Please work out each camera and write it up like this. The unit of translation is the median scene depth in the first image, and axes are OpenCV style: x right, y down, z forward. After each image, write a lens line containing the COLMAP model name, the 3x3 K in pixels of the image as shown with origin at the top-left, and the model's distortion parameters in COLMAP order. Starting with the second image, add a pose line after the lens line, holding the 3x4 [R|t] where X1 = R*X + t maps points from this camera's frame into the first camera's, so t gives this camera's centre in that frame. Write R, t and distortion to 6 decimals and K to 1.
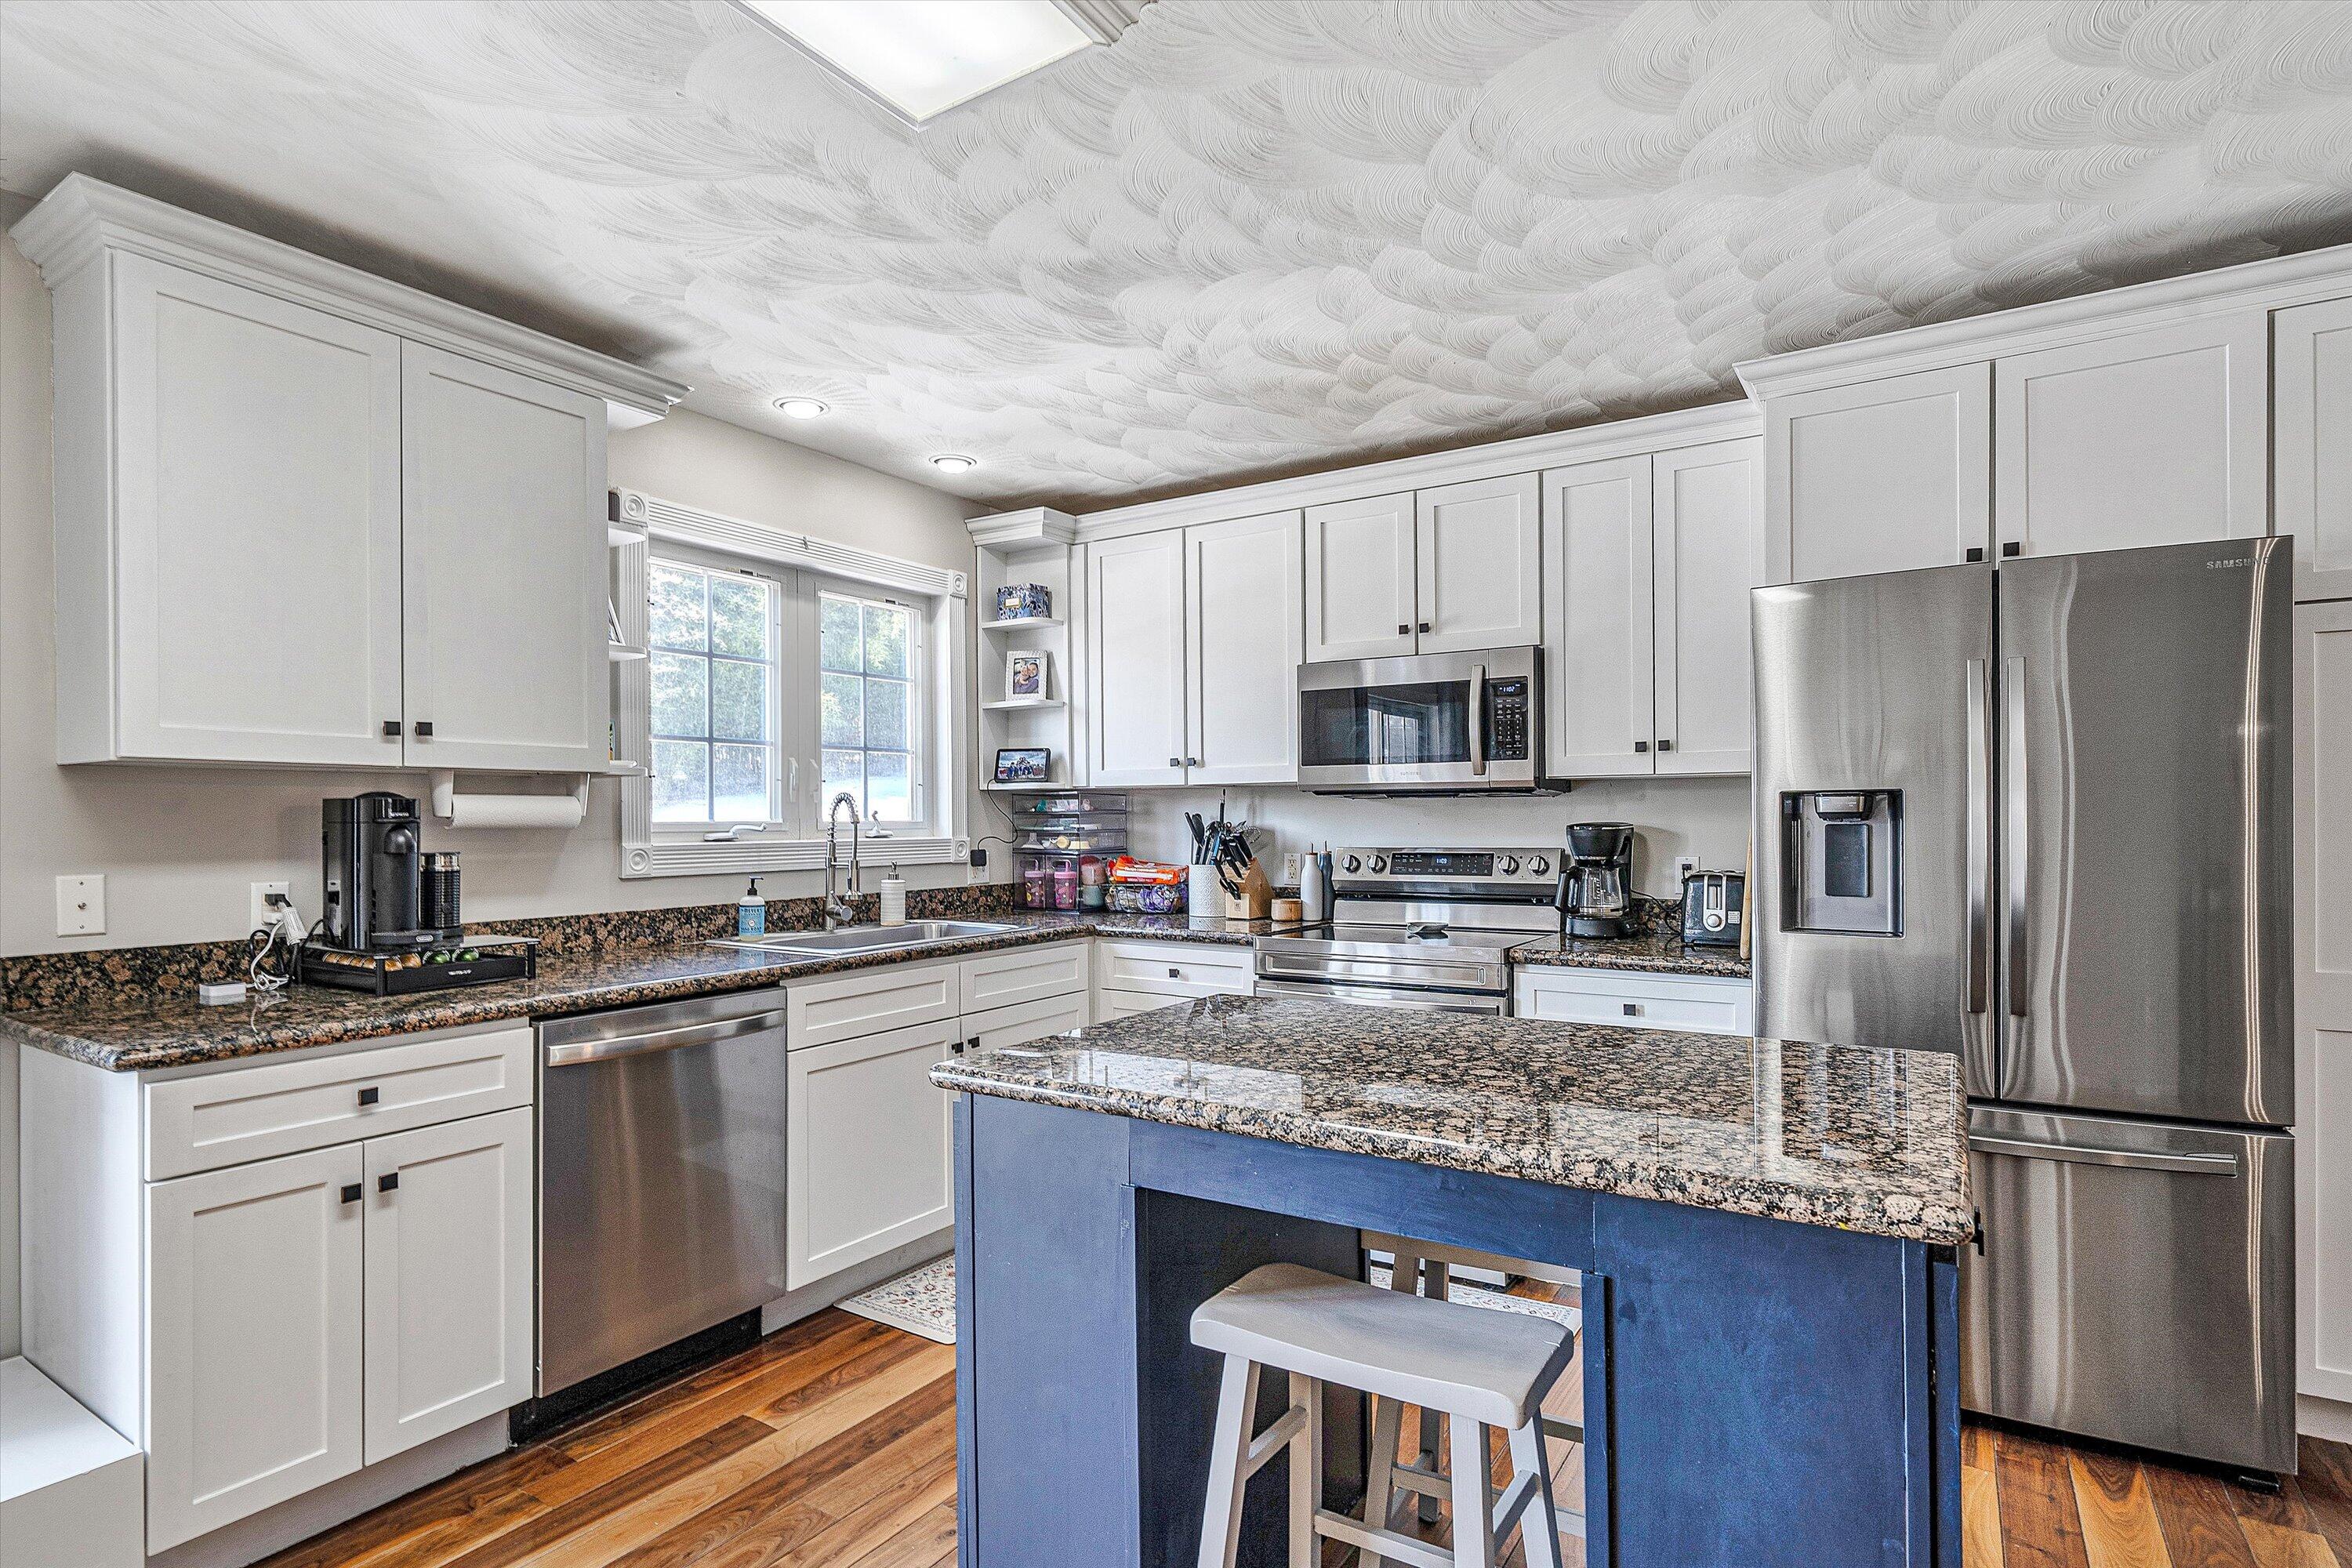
lens RADIAL K [[1179.0, 0, 1178.6], [0, 1179.0, 828.2], [0, 0, 1]] dist [-0.001296, 0.001012]
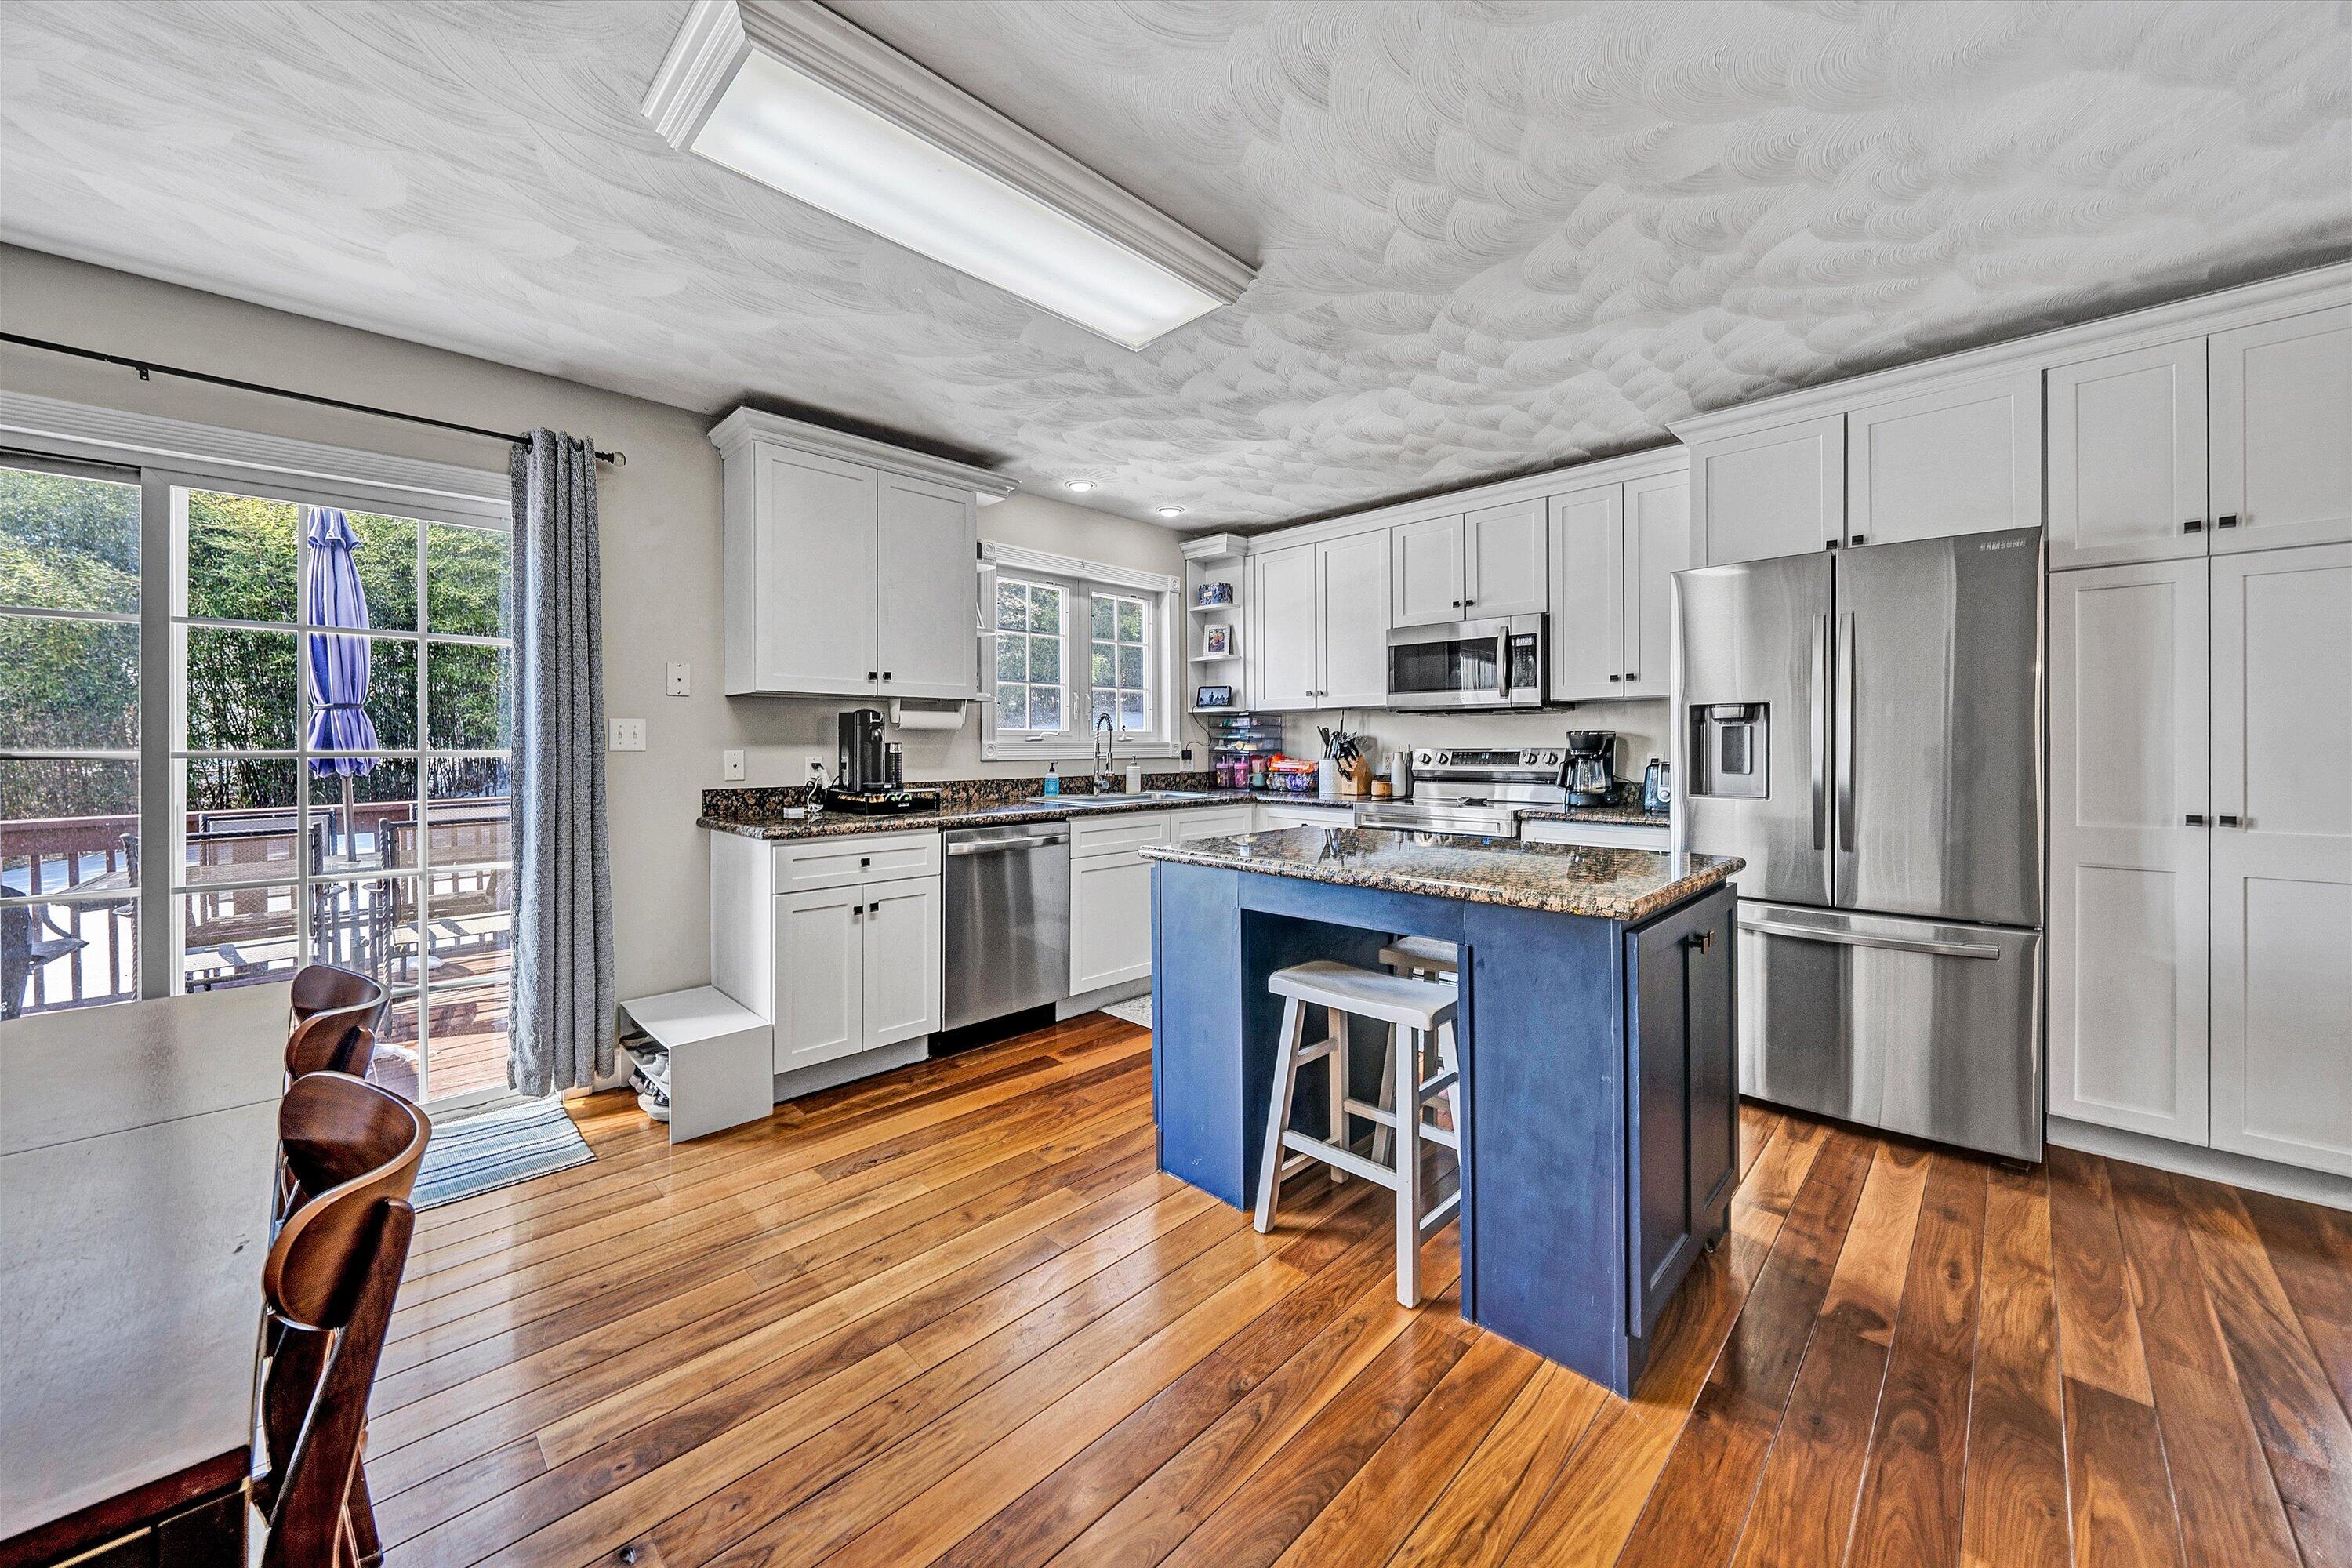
lens RADIAL K [[846.2, 0, 1167.1], [0, 846.2, 751.3], [0, 0, 1]] dist [-0.008015, 0.000332]
pose [[0.976942, 0.004535, -0.213455, 0.066636], [-0.004100, 0.999989, 0.002481, 0.024016], [0.213464, -0.001549, 0.976950, -0.172716]]
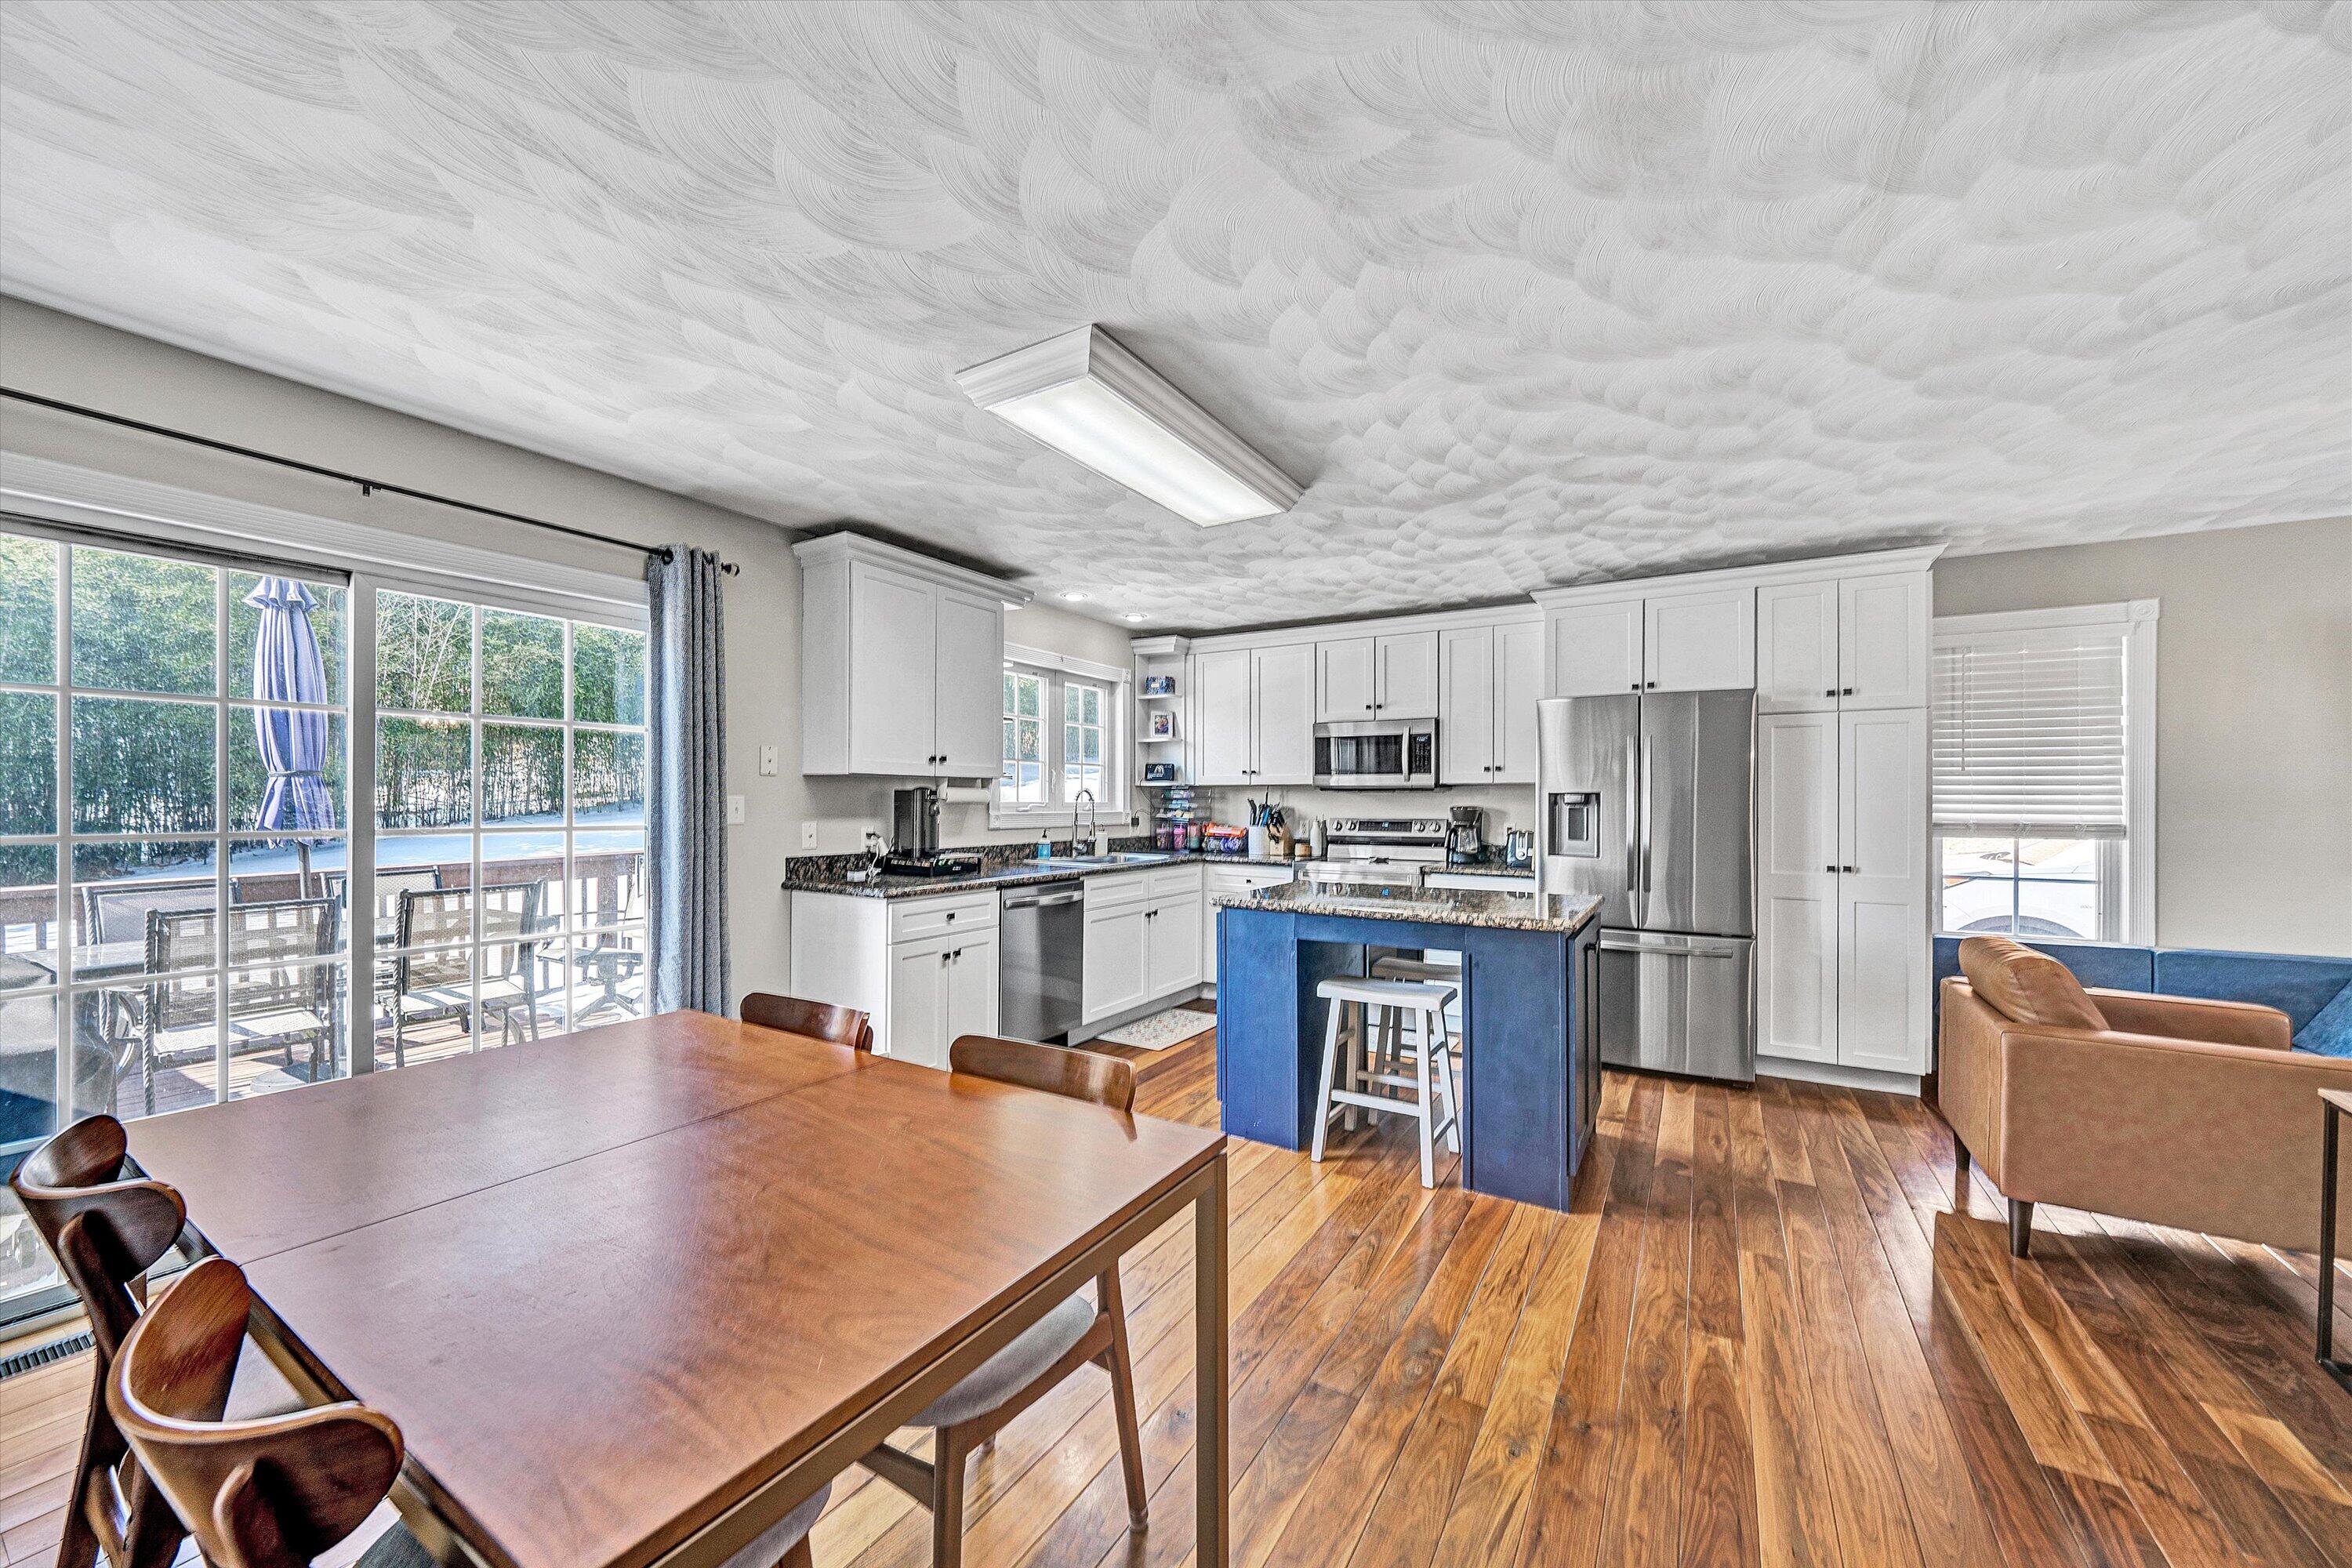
lens RADIAL K [[846.2, 0, 1178.6], [0, 846.2, 804.3], [0, 0, 1]] dist [-0.008015, 0.000332]
pose [[0.999783, 0.009030, 0.018798, -0.169465], [-0.008968, 0.999954, -0.003363, 0.002041], [-0.018828, 0.003194, 0.999818, -0.456554]]
